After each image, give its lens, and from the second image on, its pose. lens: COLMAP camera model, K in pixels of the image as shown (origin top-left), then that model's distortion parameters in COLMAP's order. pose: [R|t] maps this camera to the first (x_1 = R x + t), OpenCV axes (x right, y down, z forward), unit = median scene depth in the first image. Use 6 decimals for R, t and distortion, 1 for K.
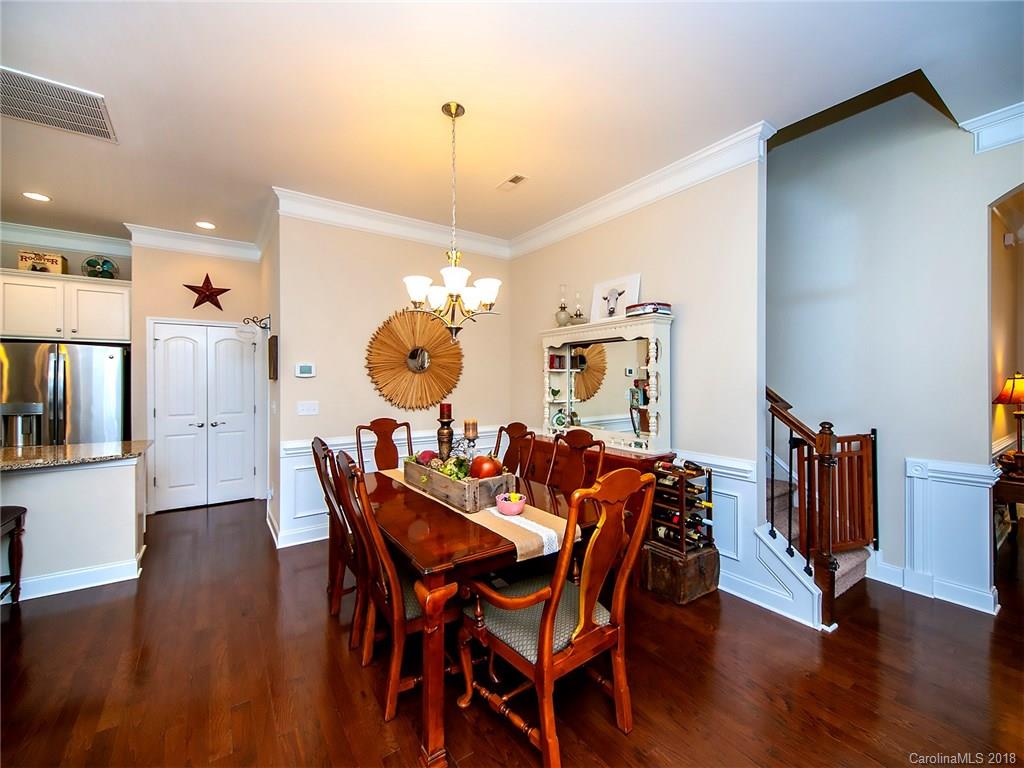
lens RADIAL K [[424.5, 0, 499.0], [0, 424.5, 381.2], [0, 0, 1]] dist [0.021623, -0.006222]
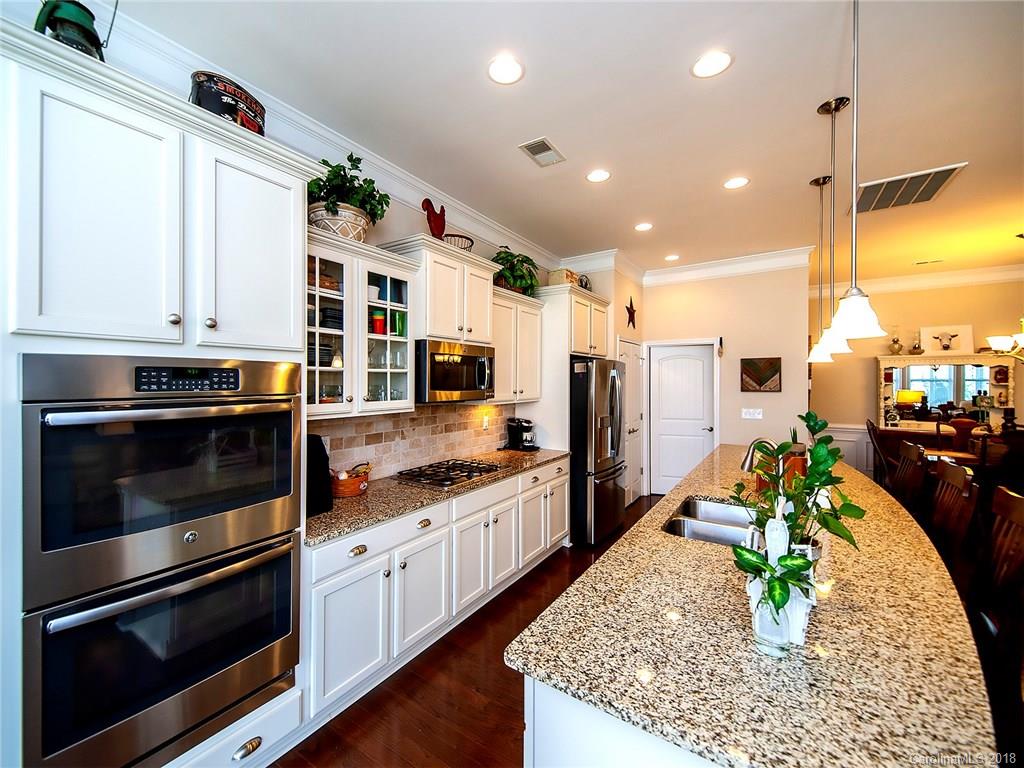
lens RADIAL K [[424.5, 0, 502.6], [0, 424.5, 380.9], [0, 0, 1]] dist [0.021623, -0.006222]
pose [[0.924551, -0.002055, 0.381054, -1.612220], [0.001175, 0.999996, 0.002541, -0.037007], [-0.381057, -0.001901, 0.924549, 0.120041]]
